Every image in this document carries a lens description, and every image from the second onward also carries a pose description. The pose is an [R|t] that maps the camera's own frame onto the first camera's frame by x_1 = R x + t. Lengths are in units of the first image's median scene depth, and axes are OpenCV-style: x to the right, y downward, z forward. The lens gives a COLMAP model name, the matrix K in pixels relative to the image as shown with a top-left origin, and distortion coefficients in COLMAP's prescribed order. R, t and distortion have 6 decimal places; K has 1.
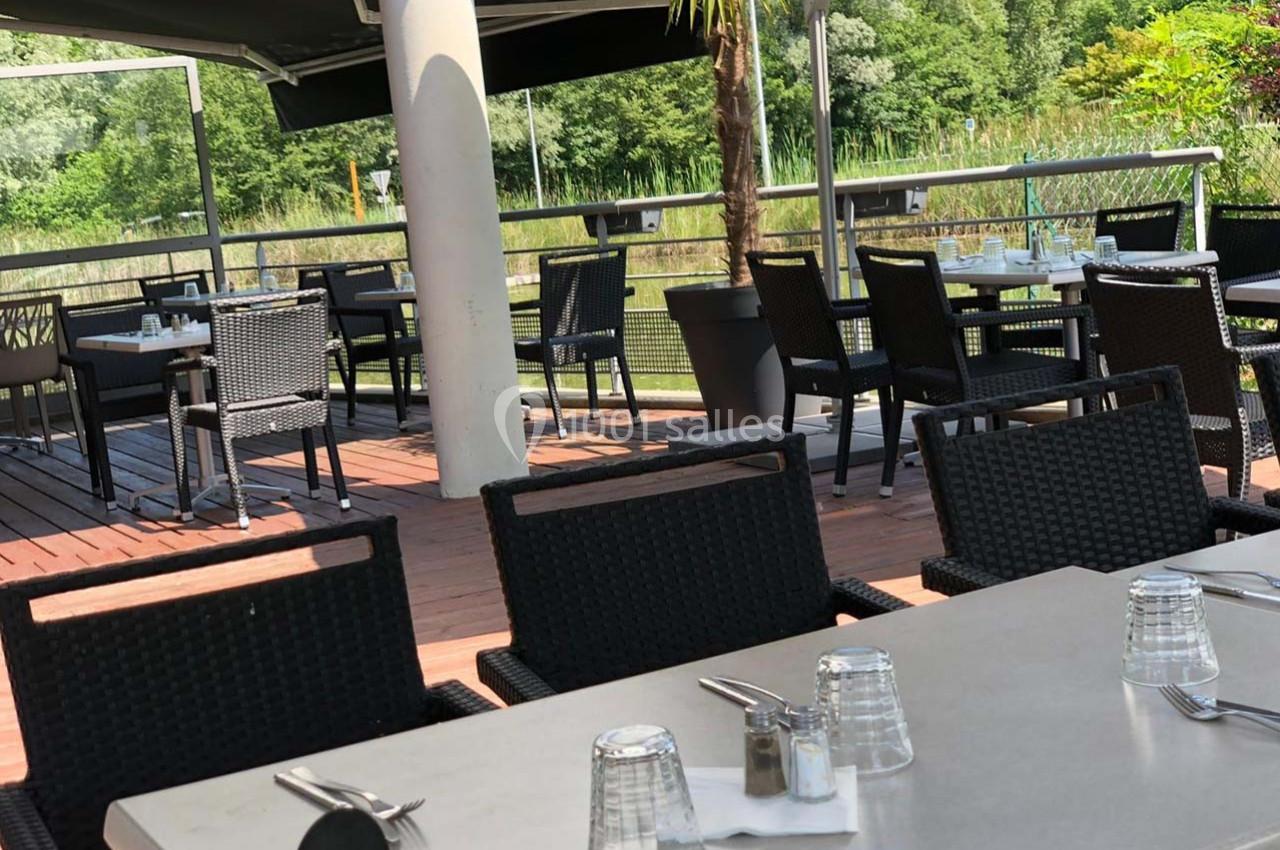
lens RADIAL K [[1965.5, 0, 640.0], [0, 1965.5, 425.0], [0, 0, 1]] dist [0.062591, 0.048286]
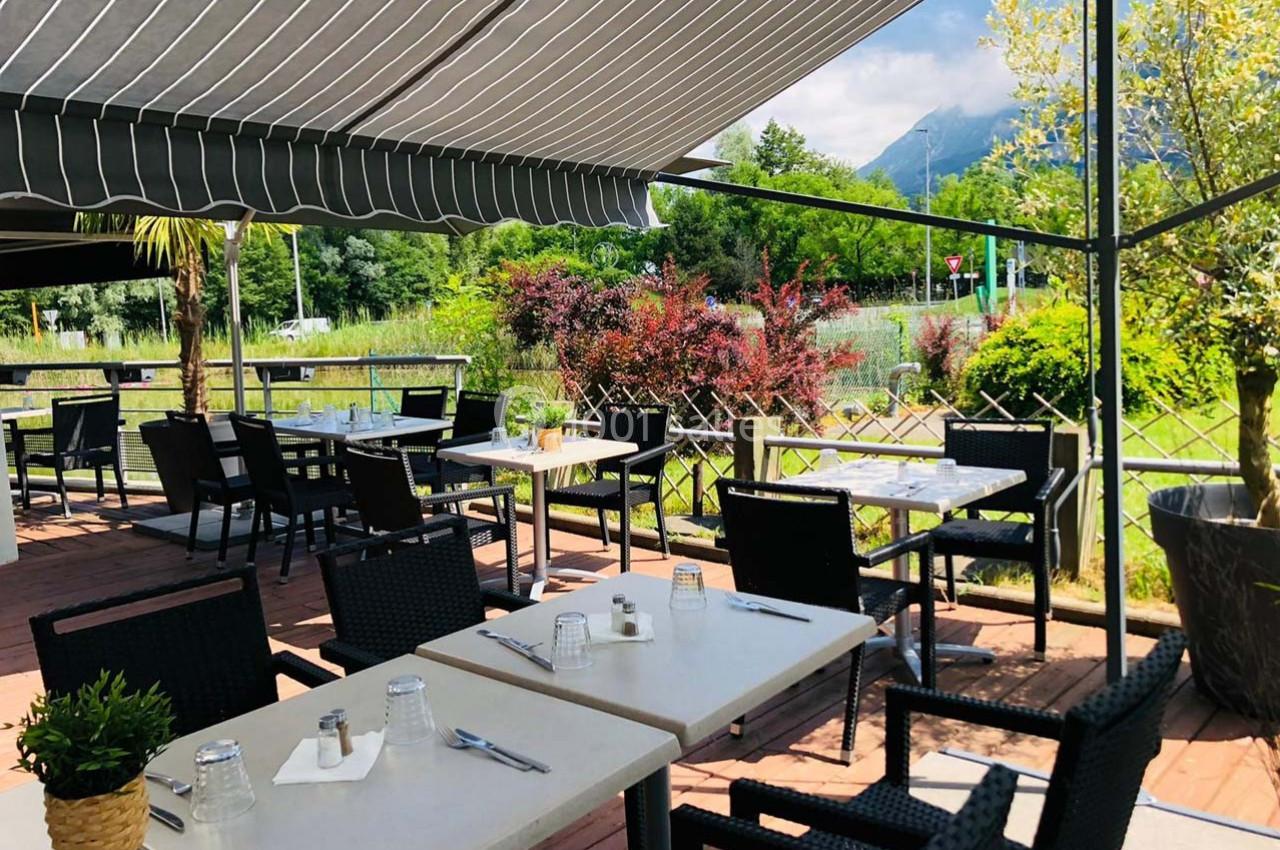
lens RADIAL K [[1070.8, 0, 638.4], [0, 1070.8, 437.6], [0, 0, 1]] dist [0.089299, -0.067388]
pose [[0.938535, 0.013325, 0.344927, 0.066329], [-0.004615, 0.999650, -0.026061, -0.027402], [-0.345153, 0.022867, 0.938268, 0.030237]]
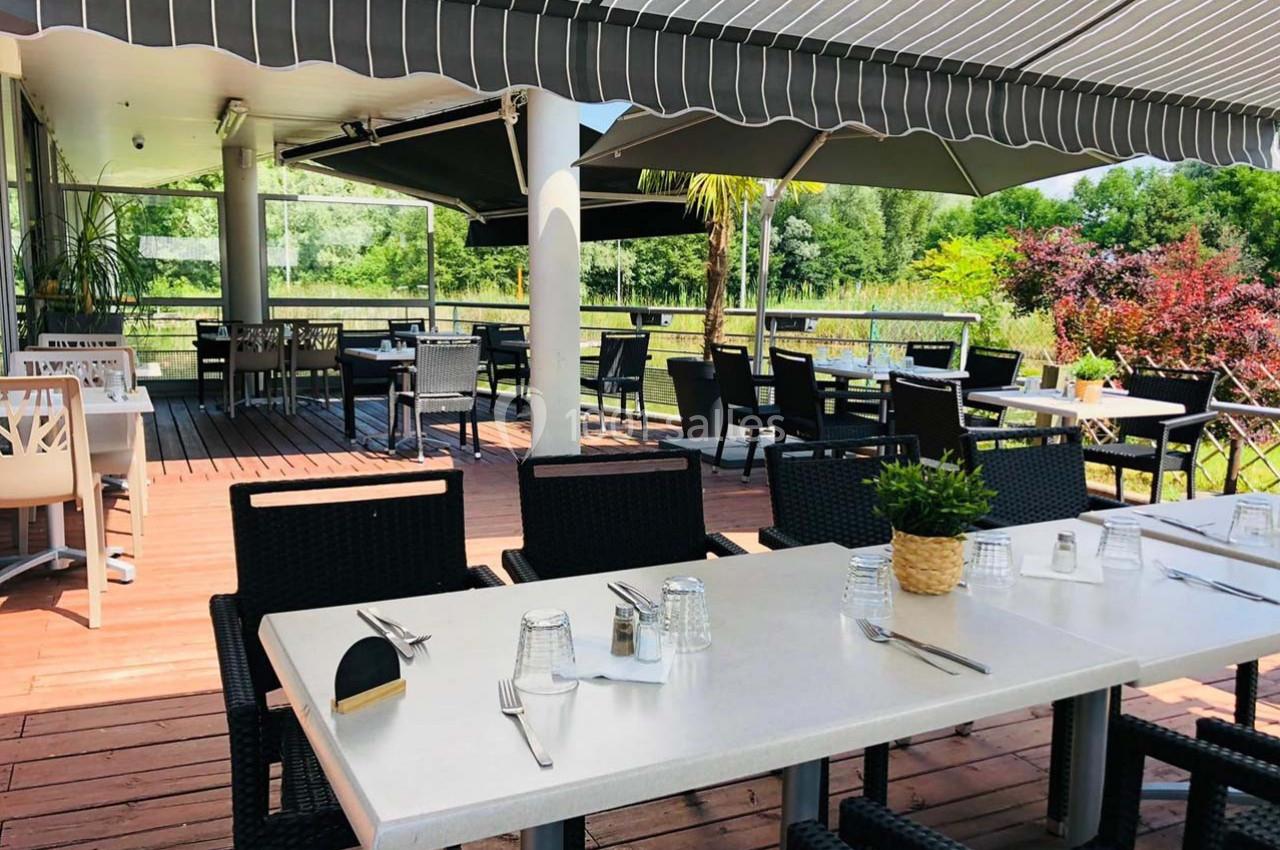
lens RADIAL K [[1070.8, 0, 638.4], [0, 1070.8, 437.6], [0, 0, 1]] dist [0.089299, -0.067388]
pose [[0.993264, 0.114180, -0.019762, 0.010486], [-0.113981, 0.993423, 0.010927, -0.002627], [0.020880, -0.008600, 0.999745, 0.004968]]
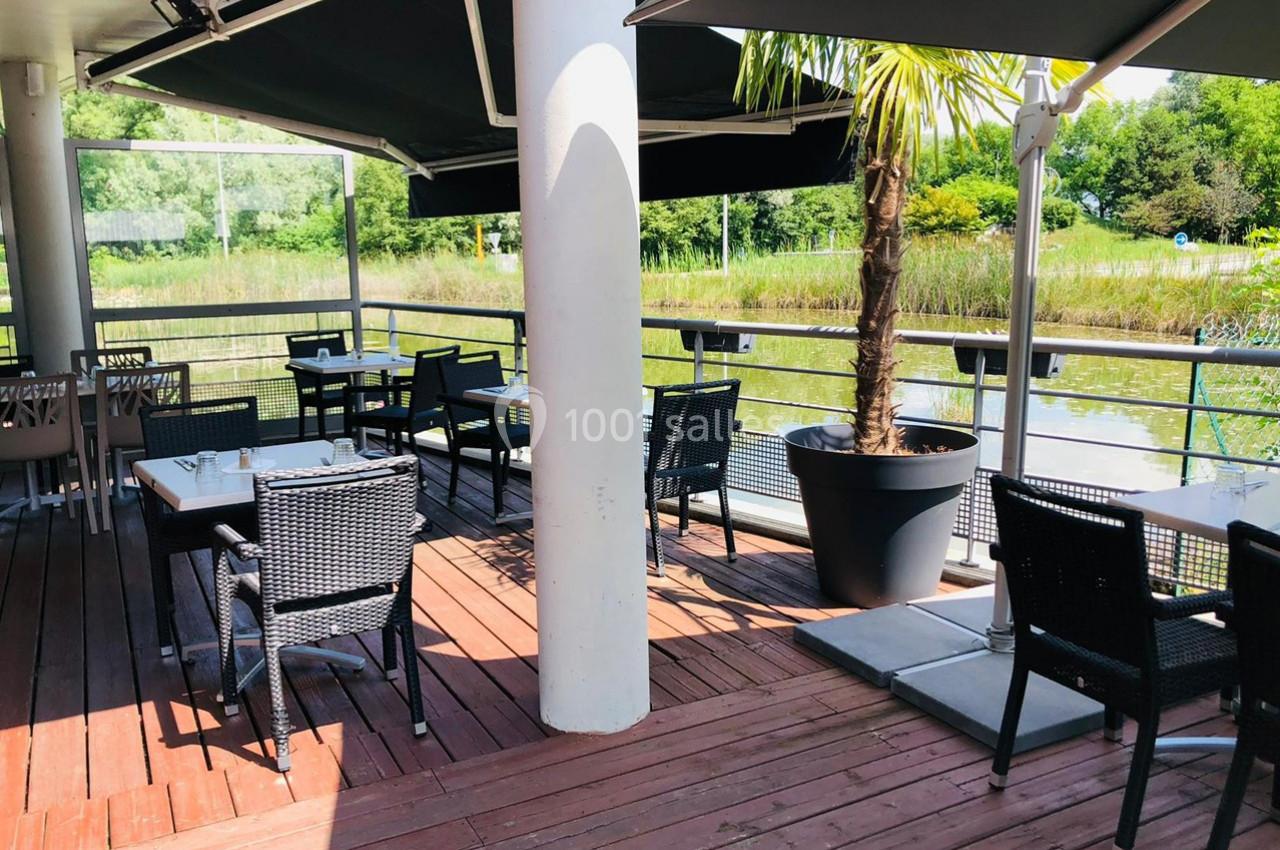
lens RADIAL K [[1042.8, 0, 641.5], [0, 1042.8, 512.9], [0, 0, 1]] dist [0.043325, -0.009378]
pose [[0.996397, 0.080442, 0.026865, -0.051885], [-0.083170, 0.988797, 0.123951, -0.067818], [-0.016593, -0.125739, 0.991925, 0.375232]]
